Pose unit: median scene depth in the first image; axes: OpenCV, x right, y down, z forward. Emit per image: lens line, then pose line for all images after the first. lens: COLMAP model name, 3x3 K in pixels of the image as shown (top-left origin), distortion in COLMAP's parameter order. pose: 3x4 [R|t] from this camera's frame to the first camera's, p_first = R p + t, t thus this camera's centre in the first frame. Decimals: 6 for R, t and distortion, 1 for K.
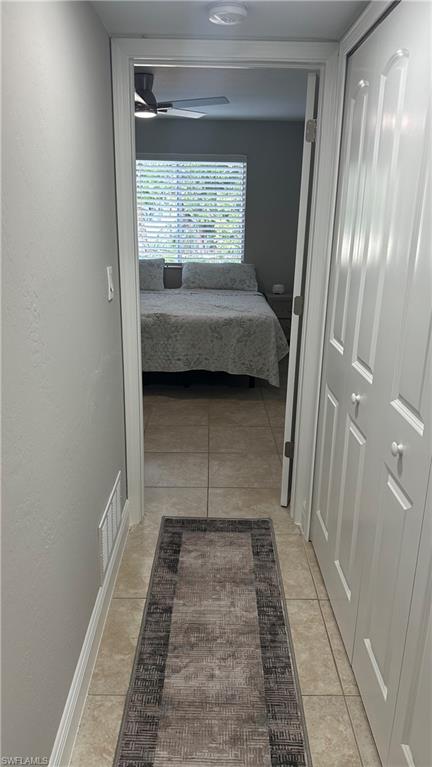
lens RADIAL K [[539.1, 0, 216.2], [0, 539.1, 384.1], [0, 0, 1]] dist [0.010373, 0.001400]
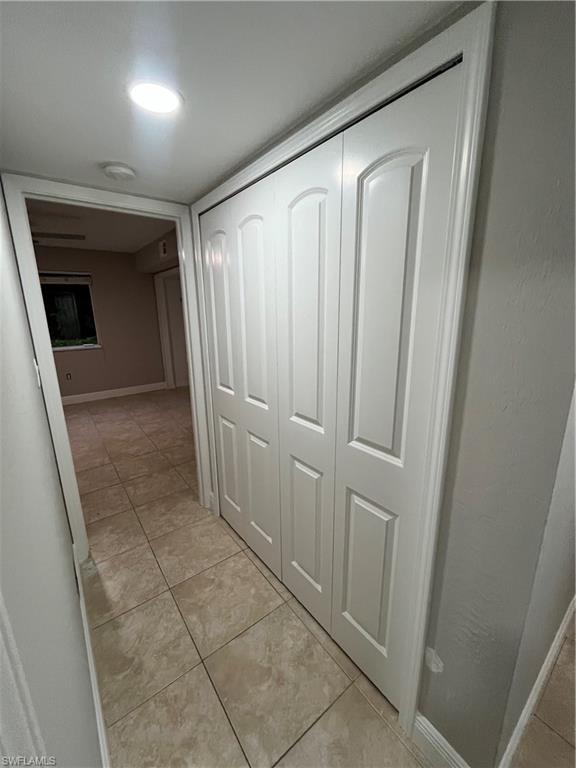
lens RADIAL K [[314.0, 0, 289.1], [0, 314.0, 386.6], [0, 0, 1]] dist [0.000295, 0.000907]
pose [[0.798733, -0.167516, 0.577897, -0.167464], [0.203302, 0.979112, 0.002826, -0.049142], [-0.566299, 0.115230, 0.816105, 0.134225]]
